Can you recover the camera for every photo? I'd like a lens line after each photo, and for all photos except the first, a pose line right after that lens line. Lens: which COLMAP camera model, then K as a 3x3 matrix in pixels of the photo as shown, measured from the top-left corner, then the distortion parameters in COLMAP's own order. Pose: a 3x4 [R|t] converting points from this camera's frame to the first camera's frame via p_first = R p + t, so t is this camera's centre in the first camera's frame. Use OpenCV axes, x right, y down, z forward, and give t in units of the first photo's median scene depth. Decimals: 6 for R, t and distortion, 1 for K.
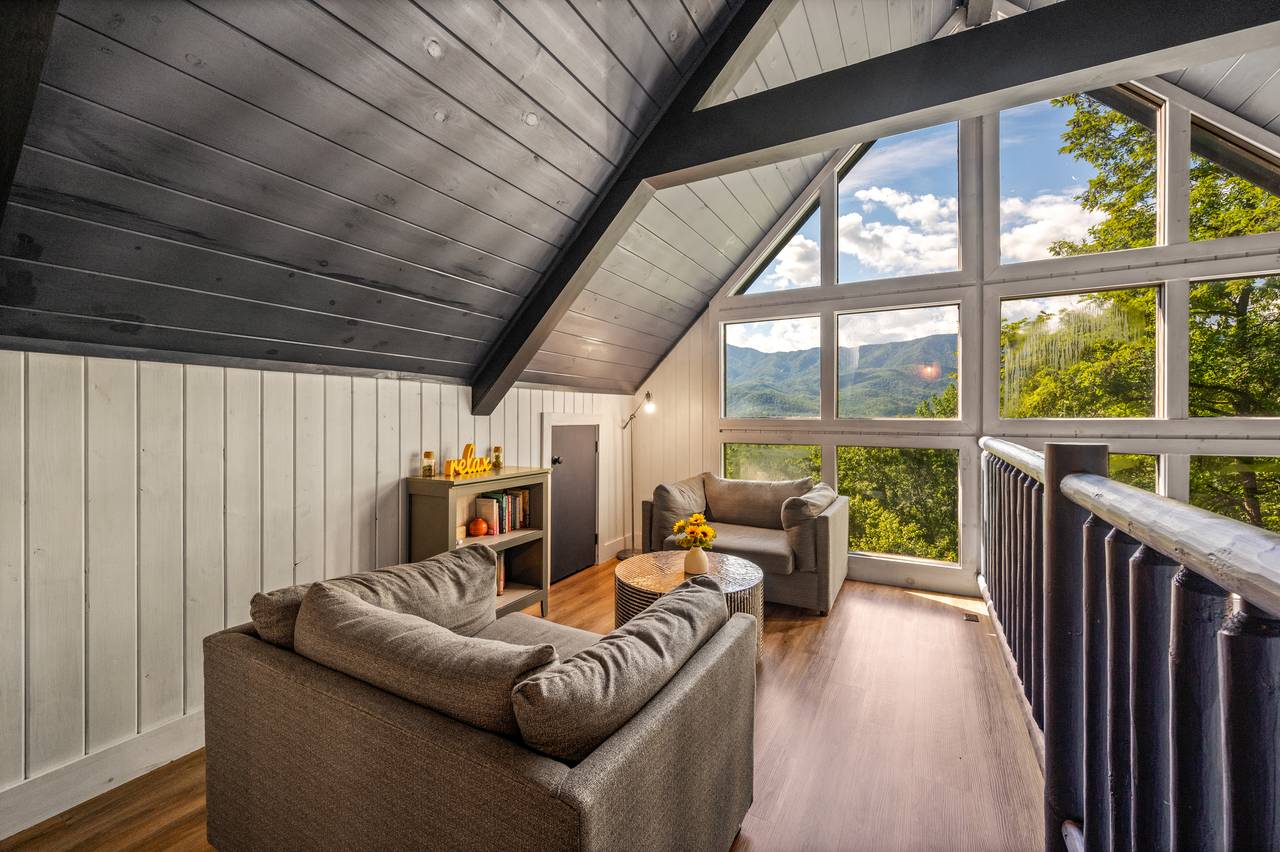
lens RADIAL K [[520.9, 0, 642.7], [0, 520.9, 419.0], [0, 0, 1]] dist [-0.002568, -0.000383]
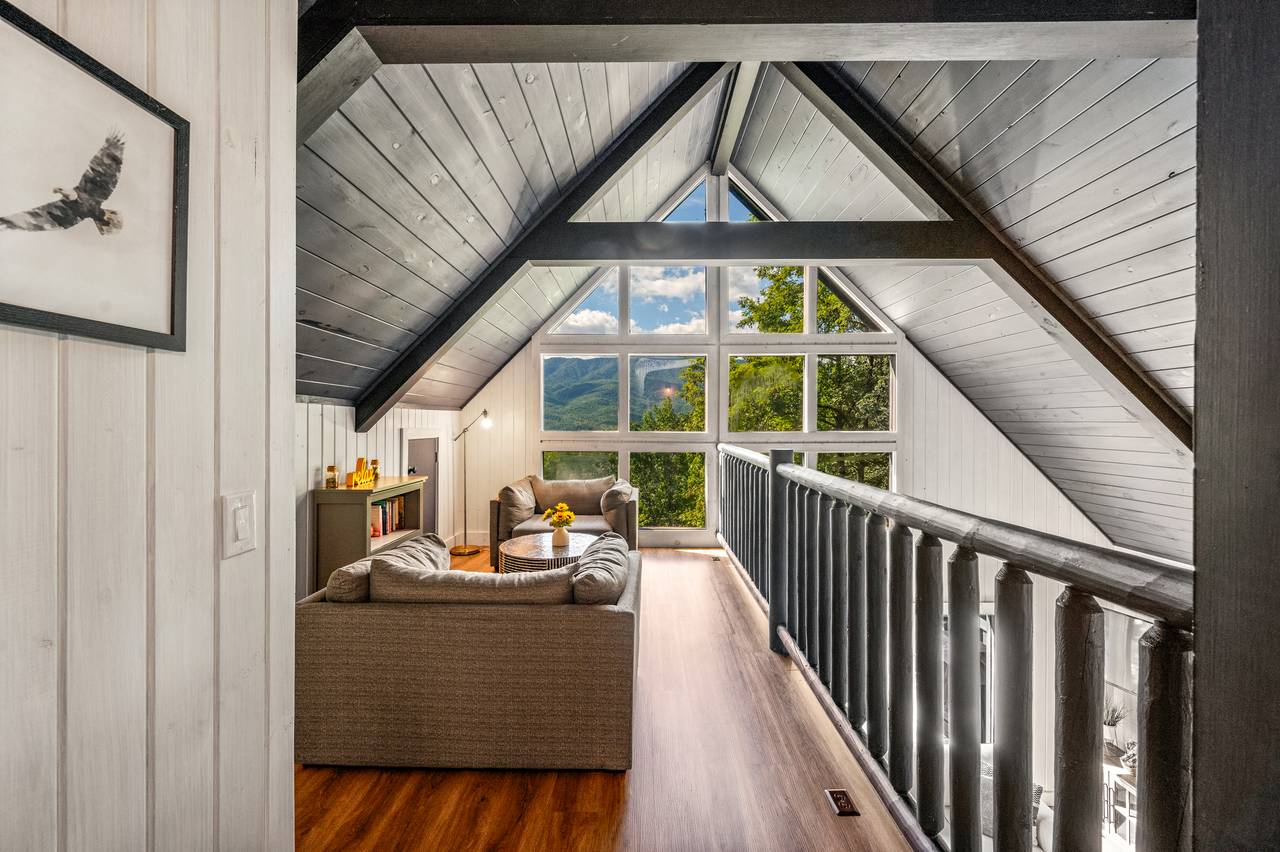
lens RADIAL K [[520.9, 0, 638.2], [0, 520.9, 424.9], [0, 0, 1]] dist [-0.002568, -0.000383]
pose [[0.883052, 0.000146, 0.469275, -0.312640], [-0.000580, 1.000000, 0.000781, -0.024256], [-0.469275, -0.000962, 0.883052, -0.277765]]
